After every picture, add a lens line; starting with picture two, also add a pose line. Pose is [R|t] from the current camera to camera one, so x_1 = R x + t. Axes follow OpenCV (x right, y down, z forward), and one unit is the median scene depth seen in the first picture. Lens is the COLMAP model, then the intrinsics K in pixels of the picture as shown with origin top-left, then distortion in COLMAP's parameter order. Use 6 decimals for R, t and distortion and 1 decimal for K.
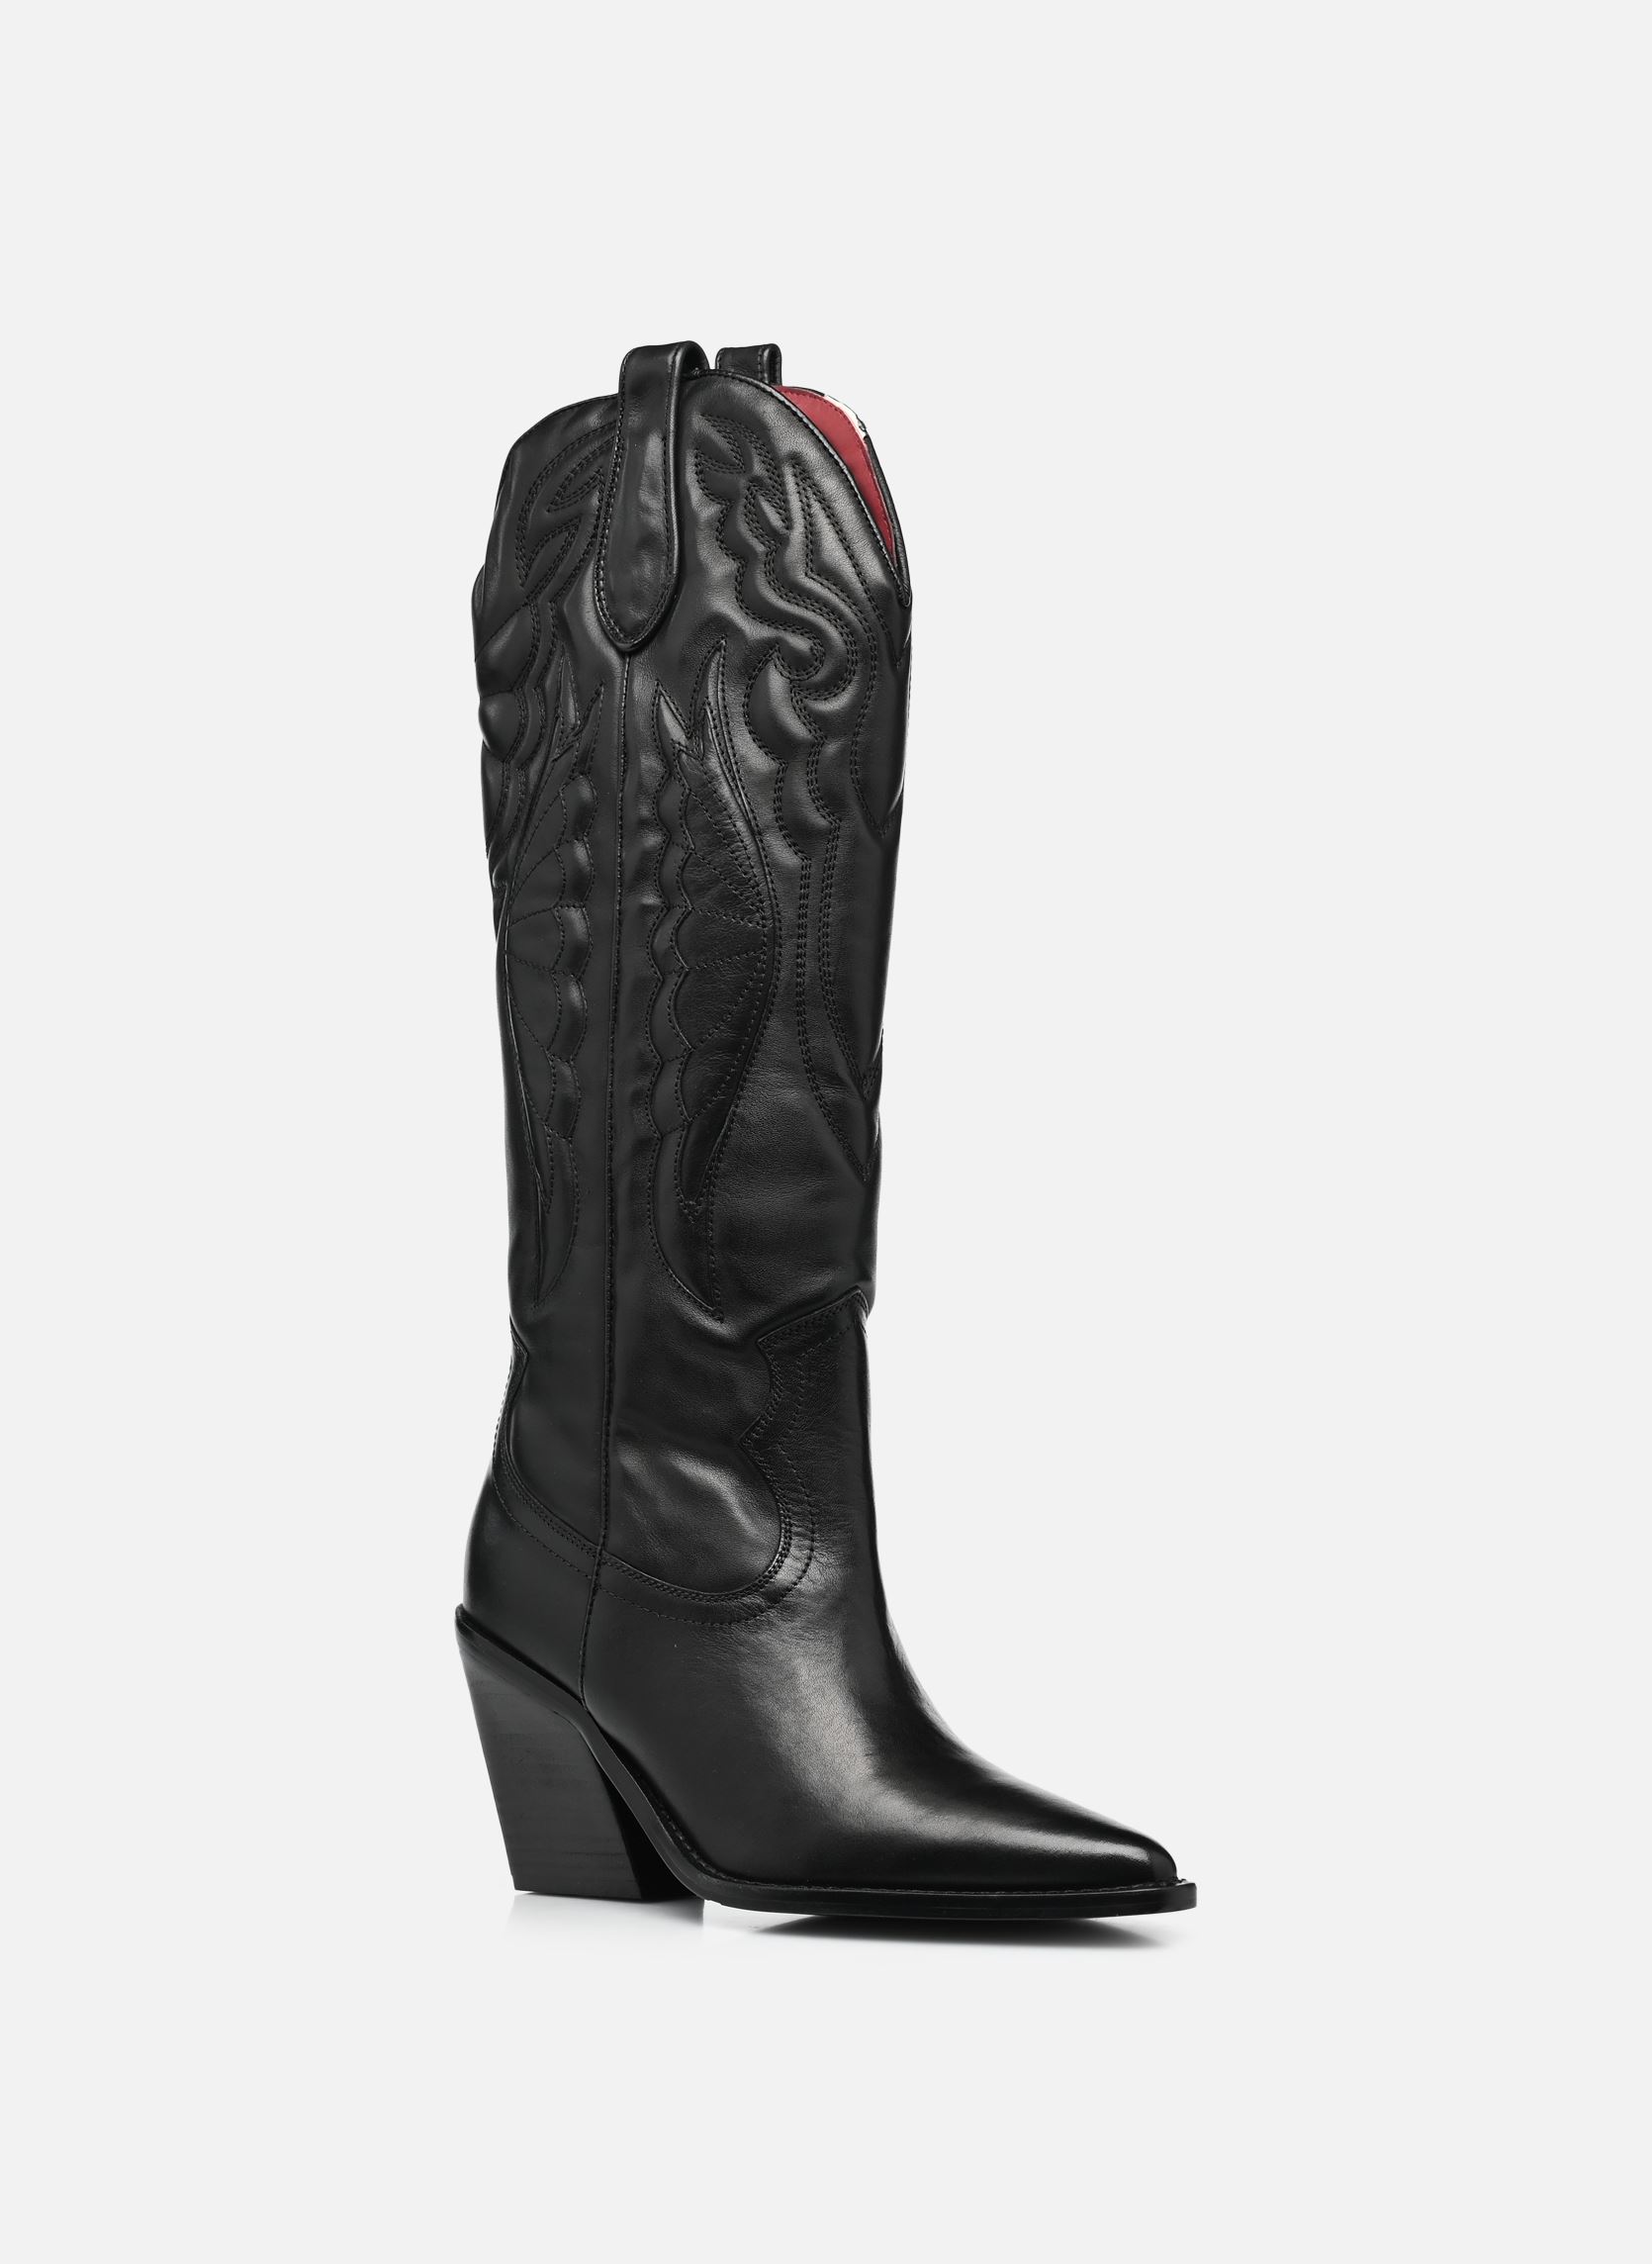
lens RADIAL K [[7223.5, 0, 827.0], [0, 7223.5, 1118.5], [0, 0, 1]] dist [0.278170, 0.000000]
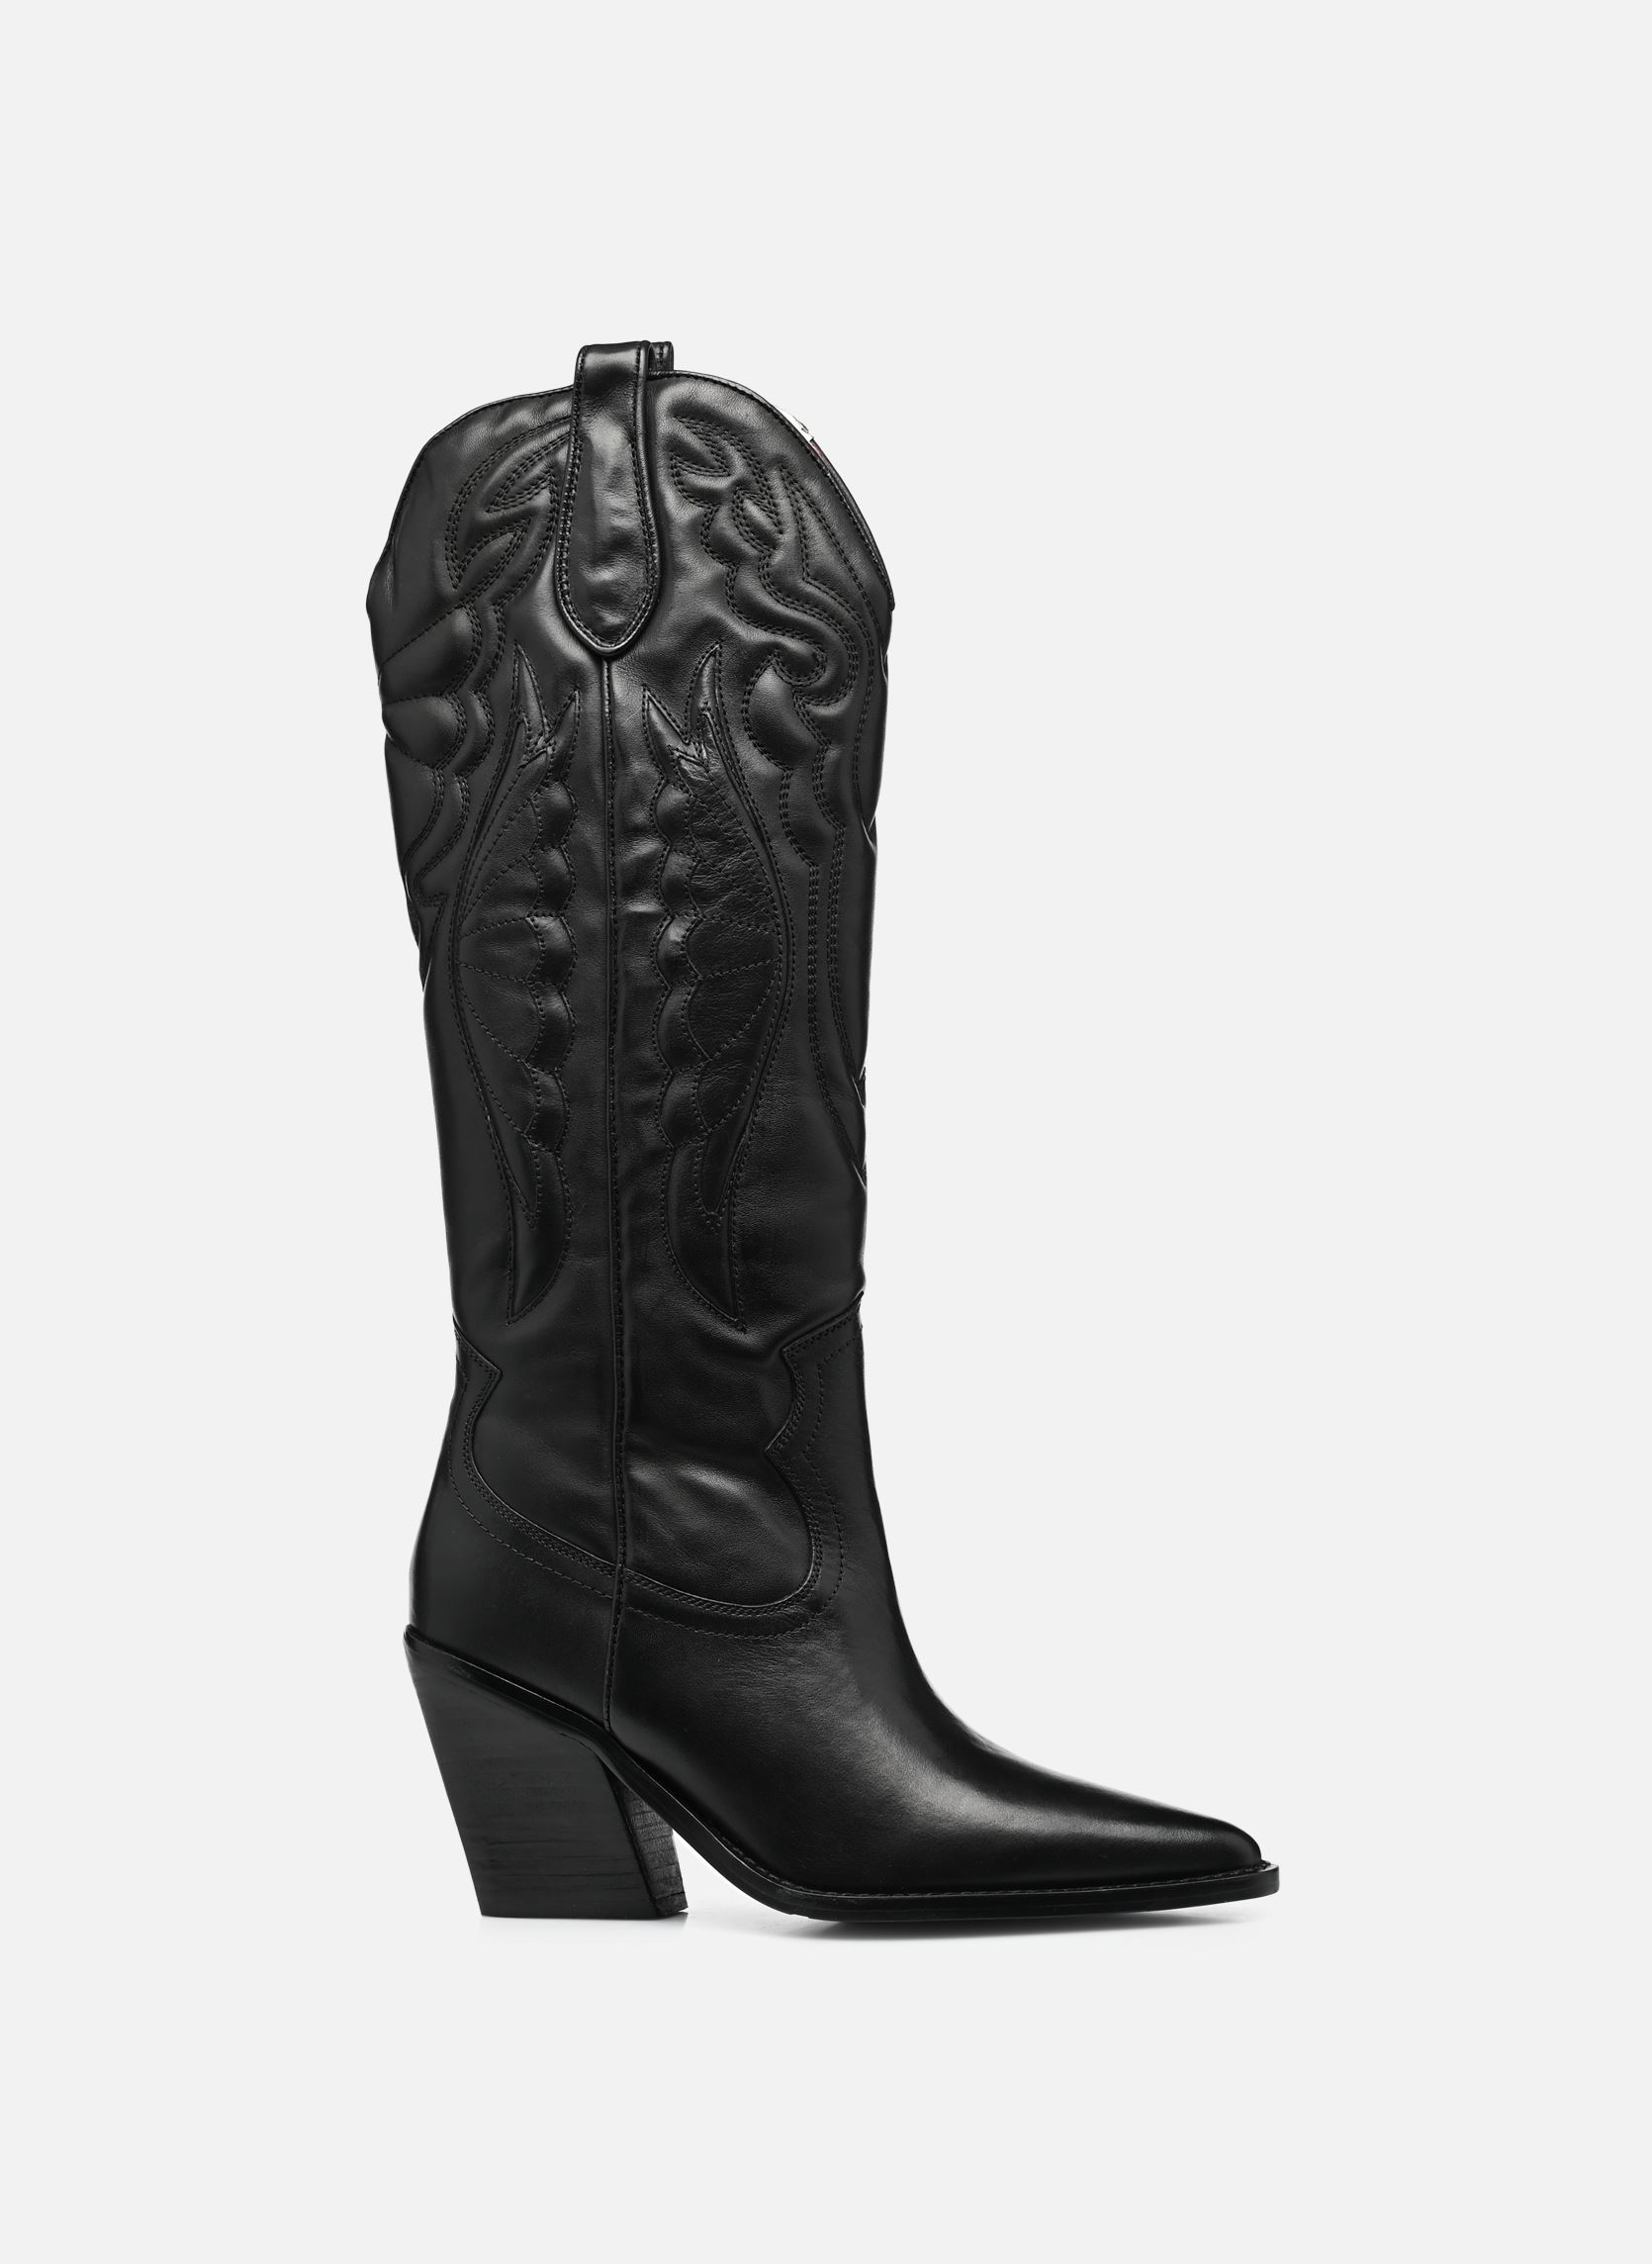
lens RADIAL K [[7223.5, 0, 826.2], [0, 7223.5, 1145.1], [0, 0, 1]] dist [0.278170, 0.000000]
pose [[0.926937, -0.025077, 0.374378, -0.373876], [0.019405, 0.999633, 0.018913, -0.016043], [-0.374715, -0.010267, 0.927083, 0.074778]]
